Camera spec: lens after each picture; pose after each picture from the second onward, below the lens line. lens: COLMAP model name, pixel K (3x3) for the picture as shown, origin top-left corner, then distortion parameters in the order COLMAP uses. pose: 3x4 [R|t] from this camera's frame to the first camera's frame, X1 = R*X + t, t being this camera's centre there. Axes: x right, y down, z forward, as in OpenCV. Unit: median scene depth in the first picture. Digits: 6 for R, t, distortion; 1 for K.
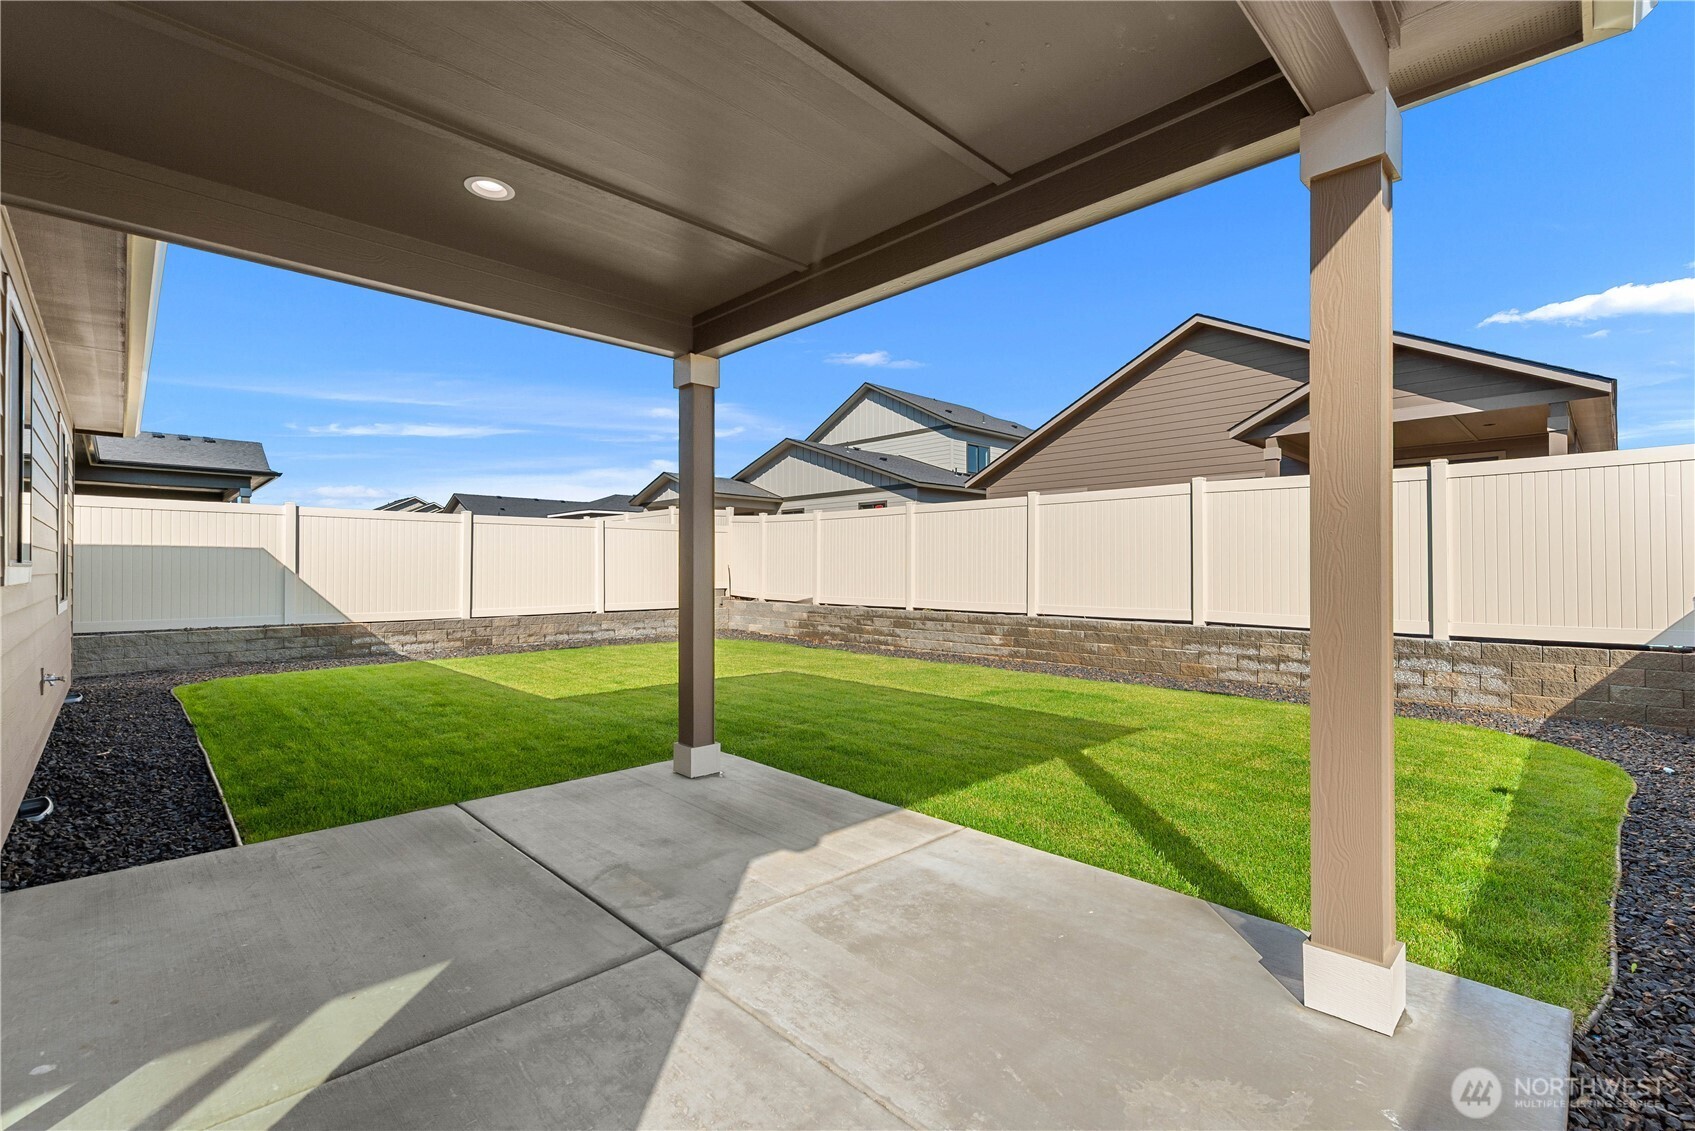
lens RADIAL K [[742.6, 0, 847.5], [0, 742.6, 565.5], [0, 0, 1]] dist [-0.015456, 0.000253]
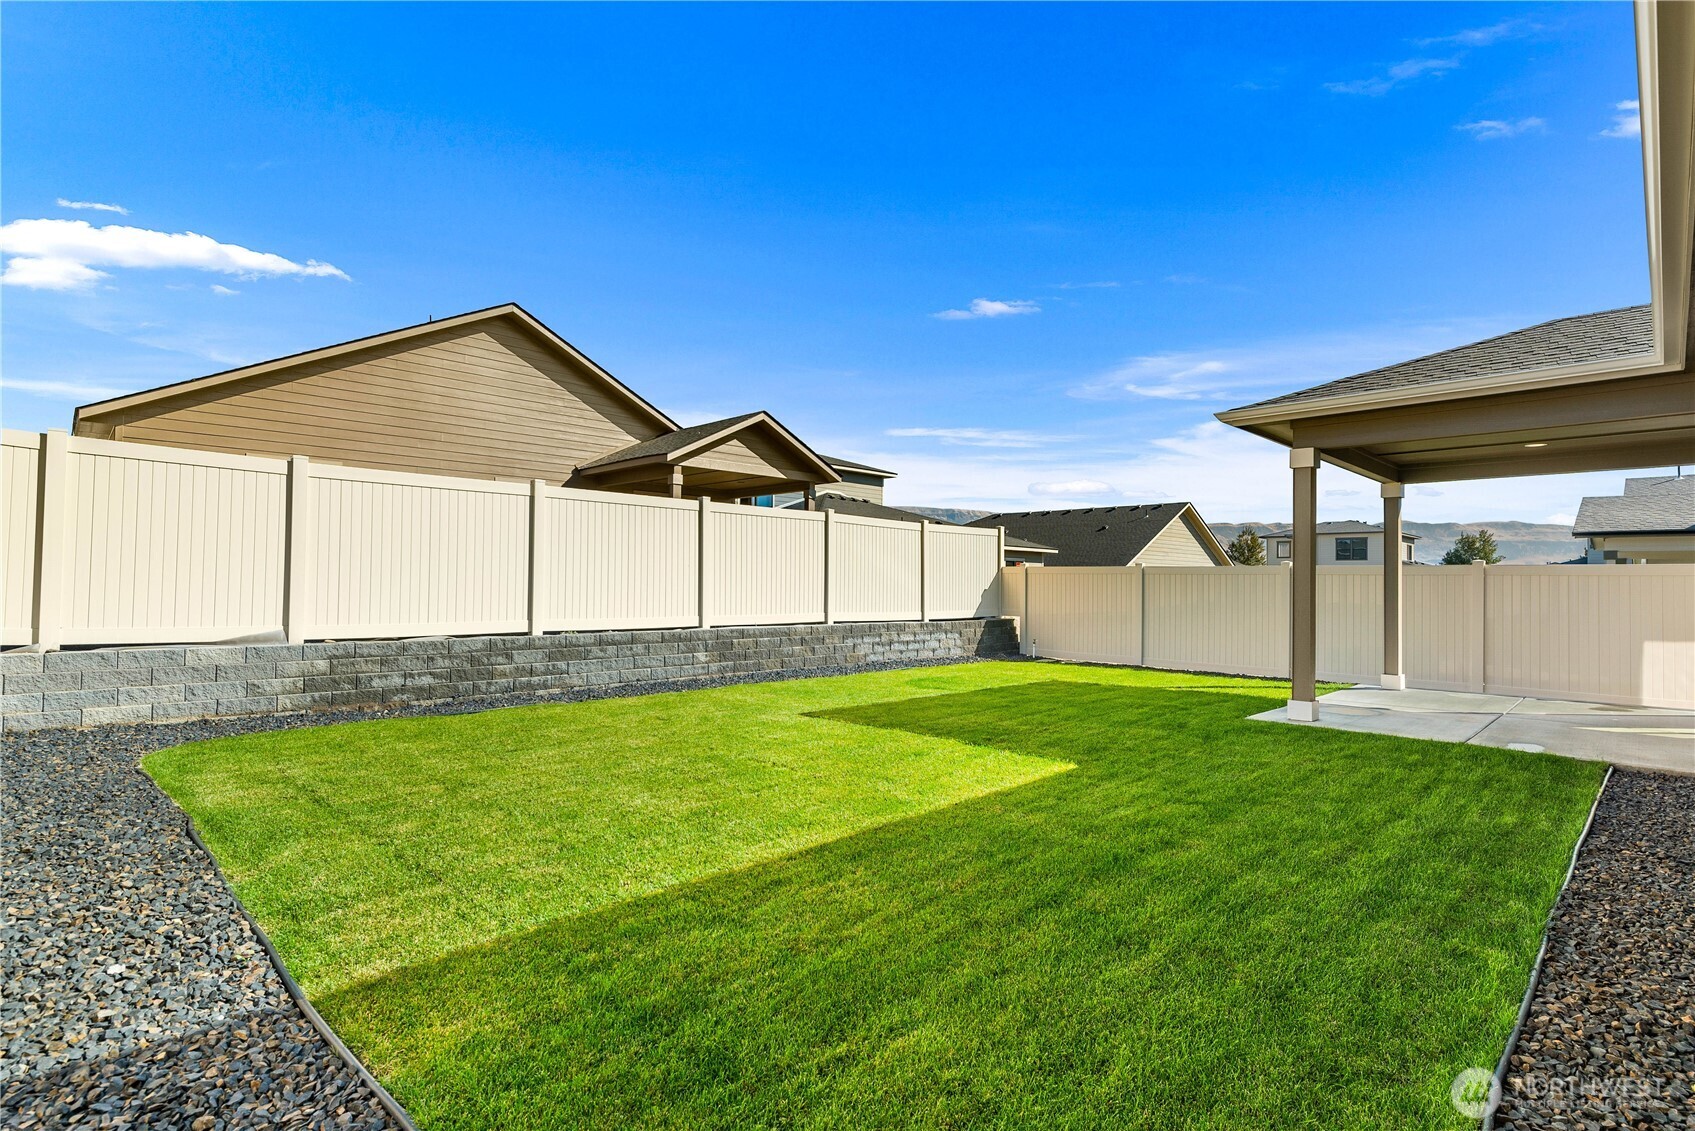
lens RADIAL K [[802.4, 0, 847.5], [0, 802.4, 565.5], [0, 0, 1]] dist [-0.000141, -0.000060]
pose [[0.006502, 0.014082, 0.999880, -0.794221], [-0.023319, 0.999631, -0.013927, -0.002139], [-0.999707, -0.023225, 0.006828, 0.834645]]
